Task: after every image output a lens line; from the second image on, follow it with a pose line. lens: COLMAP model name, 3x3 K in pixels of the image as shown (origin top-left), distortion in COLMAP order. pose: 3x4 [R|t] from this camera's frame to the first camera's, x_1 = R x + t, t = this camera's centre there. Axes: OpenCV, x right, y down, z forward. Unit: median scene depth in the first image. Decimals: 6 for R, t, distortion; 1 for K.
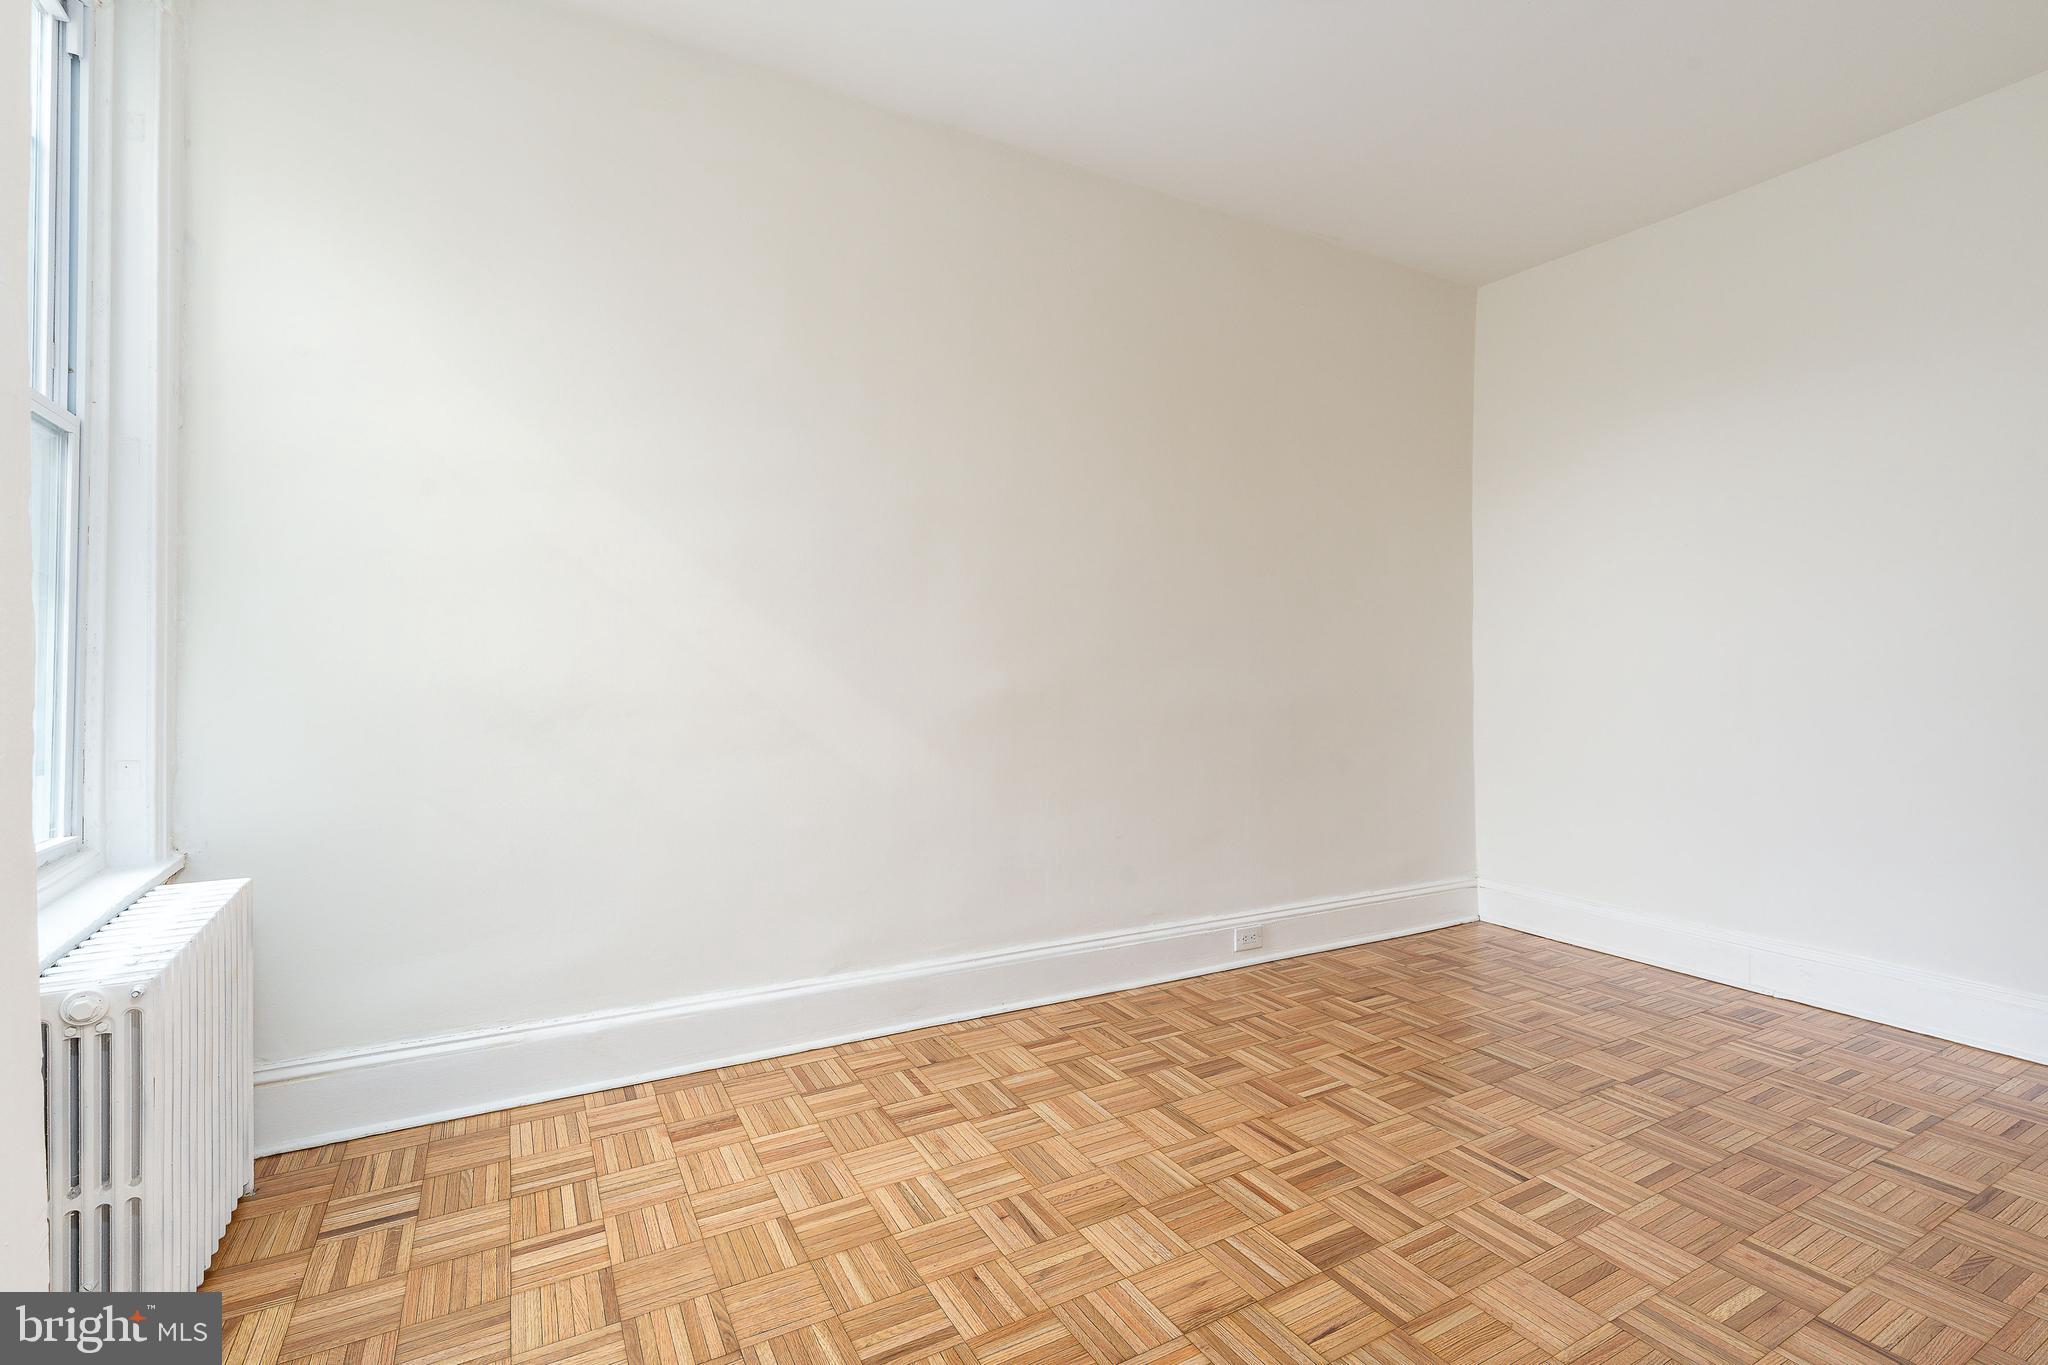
lens RADIAL K [[912.7, 0, 1019.6], [0, 912.7, 679.2], [0, 0, 1]] dist [0.000182, -0.000318]
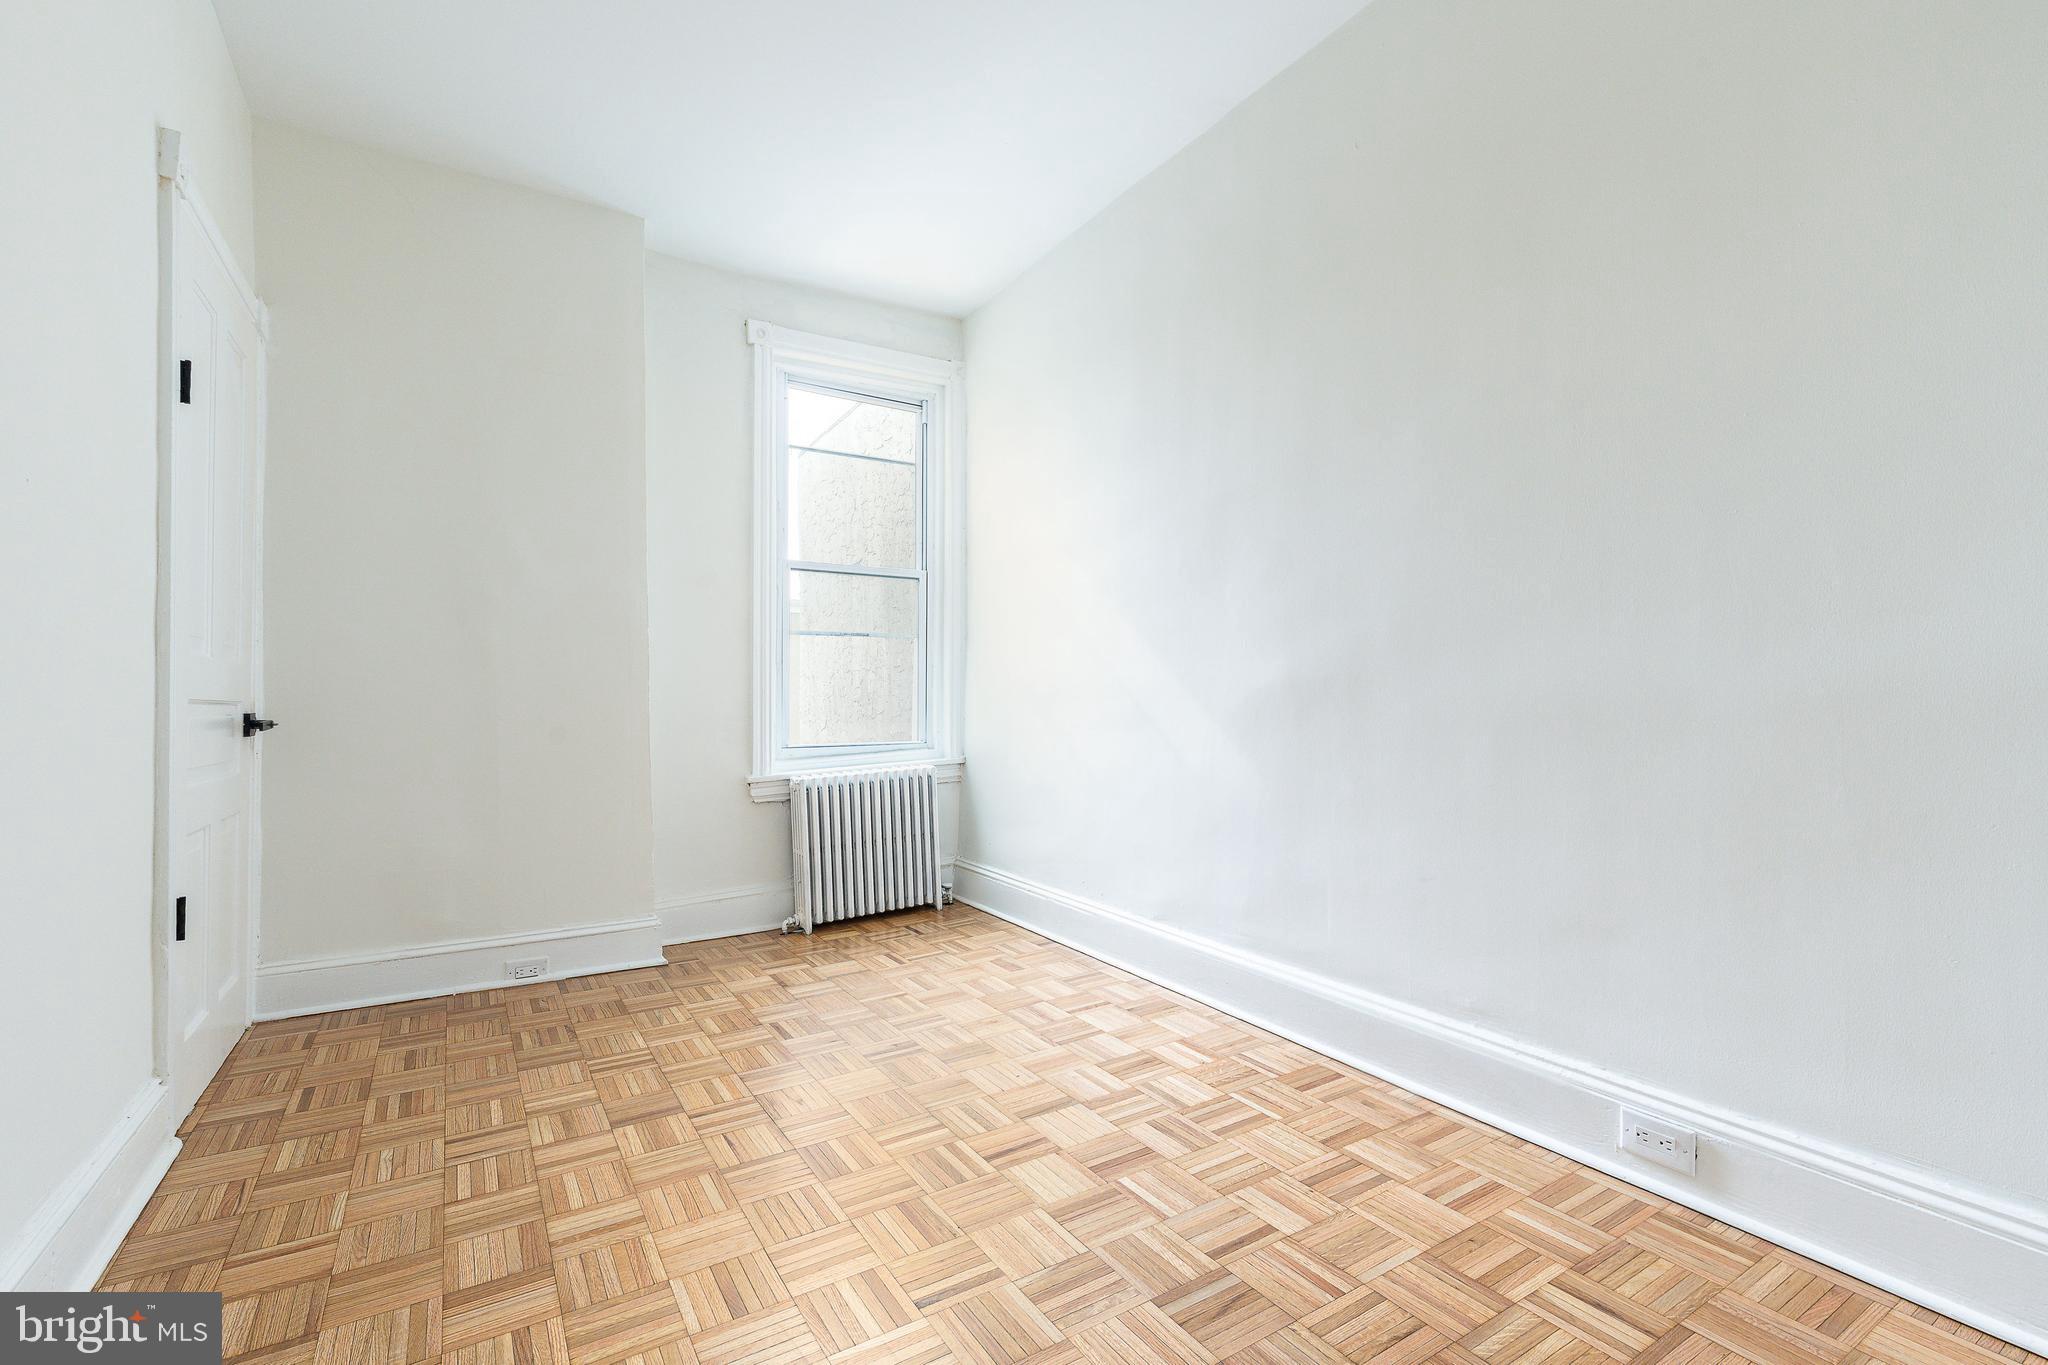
lens RADIAL K [[912.7, 0, 1019.6], [0, 912.7, 679.2], [0, 0, 1]] dist [0.000182, -0.000318]
pose [[0.051203, -0.018950, -0.998508, 1.152563], [0.000355, 0.999820, -0.018956, 0.040723], [0.998688, 0.000616, 0.051200, 0.912059]]
